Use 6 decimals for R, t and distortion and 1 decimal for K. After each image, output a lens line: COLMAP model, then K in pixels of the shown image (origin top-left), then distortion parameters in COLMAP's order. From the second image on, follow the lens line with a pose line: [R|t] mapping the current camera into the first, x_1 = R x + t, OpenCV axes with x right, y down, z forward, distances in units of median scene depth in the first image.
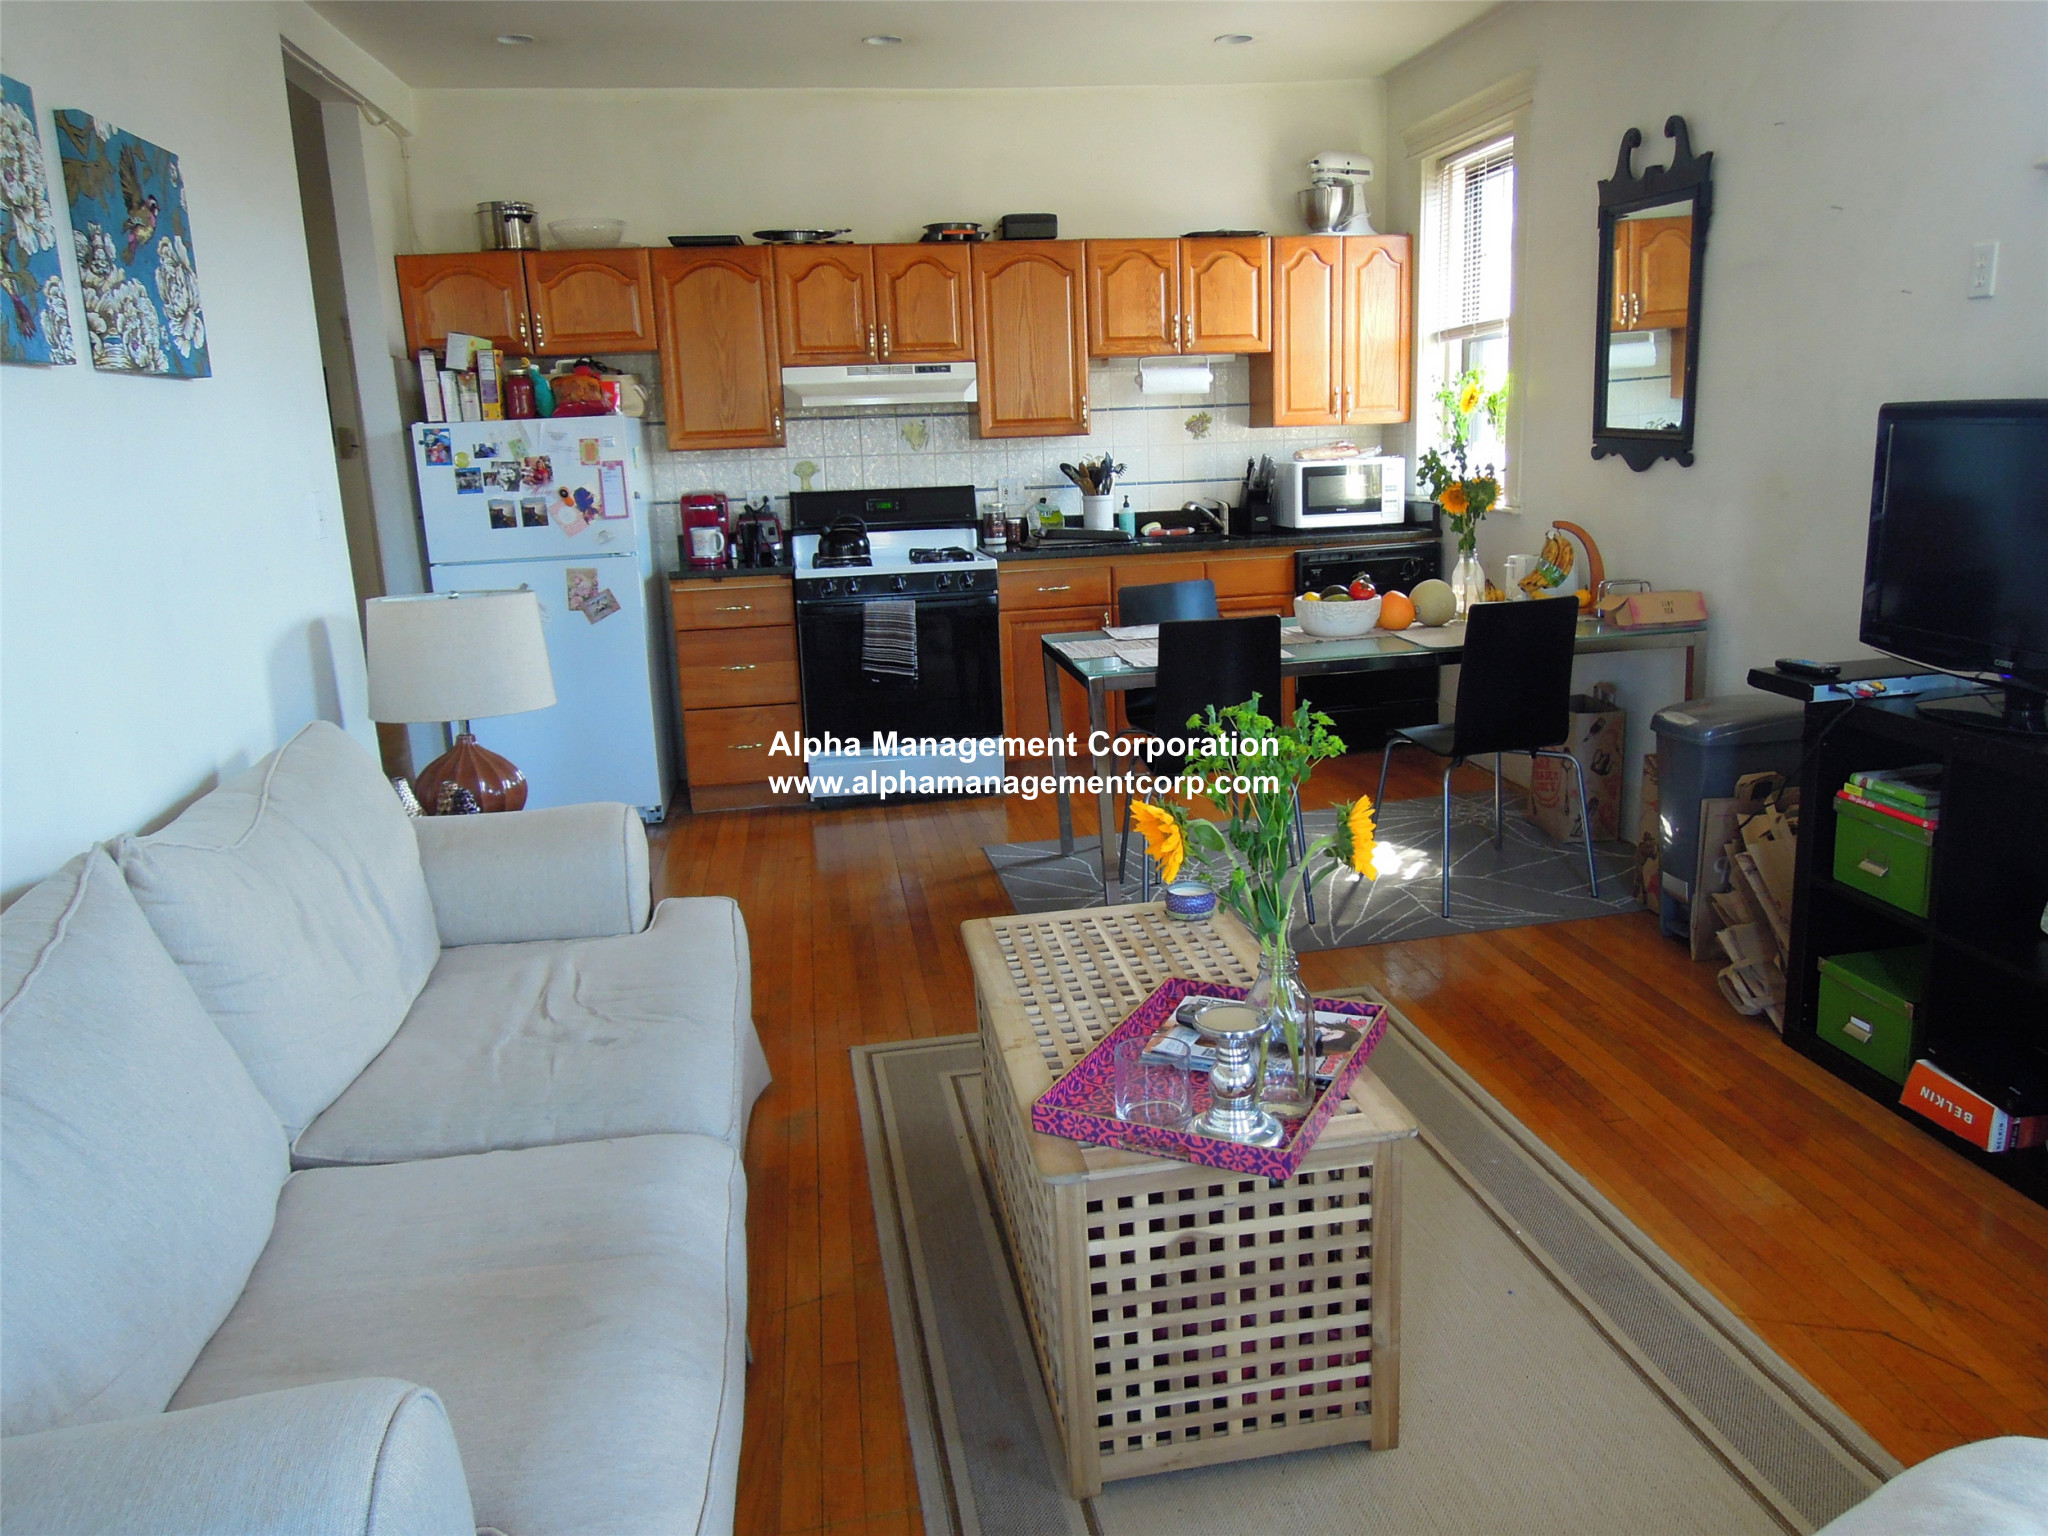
lens RADIAL K [[1415.6, 0, 1024.0], [0, 1415.6, 768.0], [0, 0, 1]] dist [-0.047563, -0.004589]
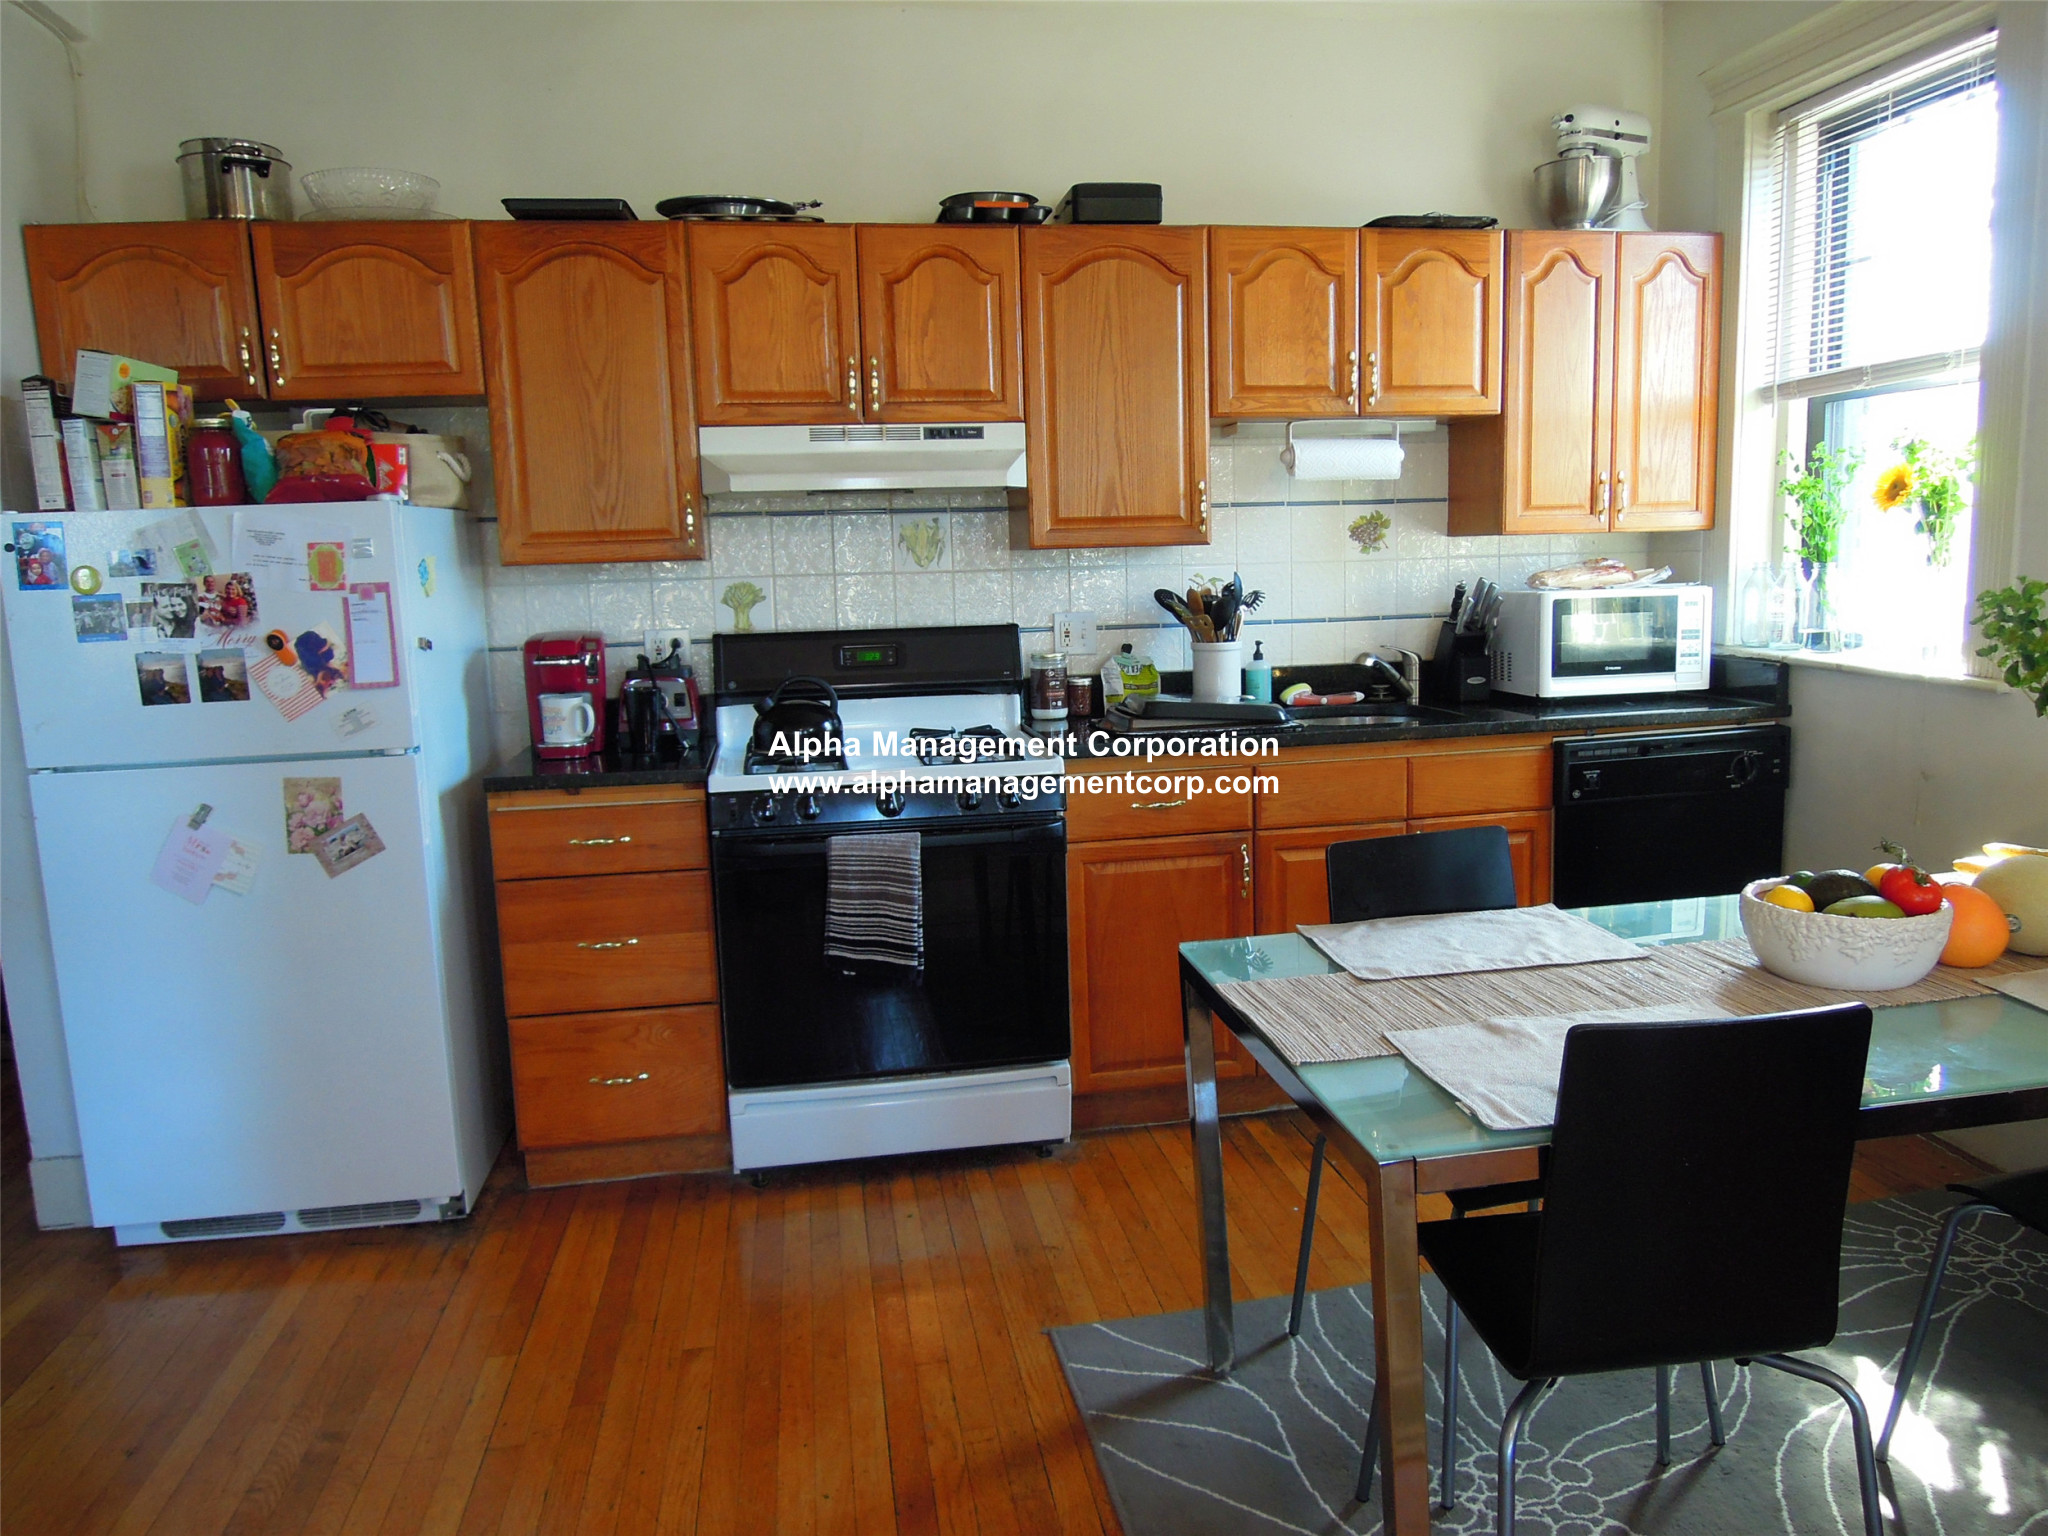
lens RADIAL K [[1415.6, 0, 1024.0], [0, 1415.6, 768.0], [0, 0, 1]] dist [-0.047563, -0.004589]
pose [[0.999954, 0.007591, 0.005787, -0.037549], [-0.007127, 0.997049, -0.076442, -0.096472], [-0.006351, 0.076398, 0.997057, 0.416660]]
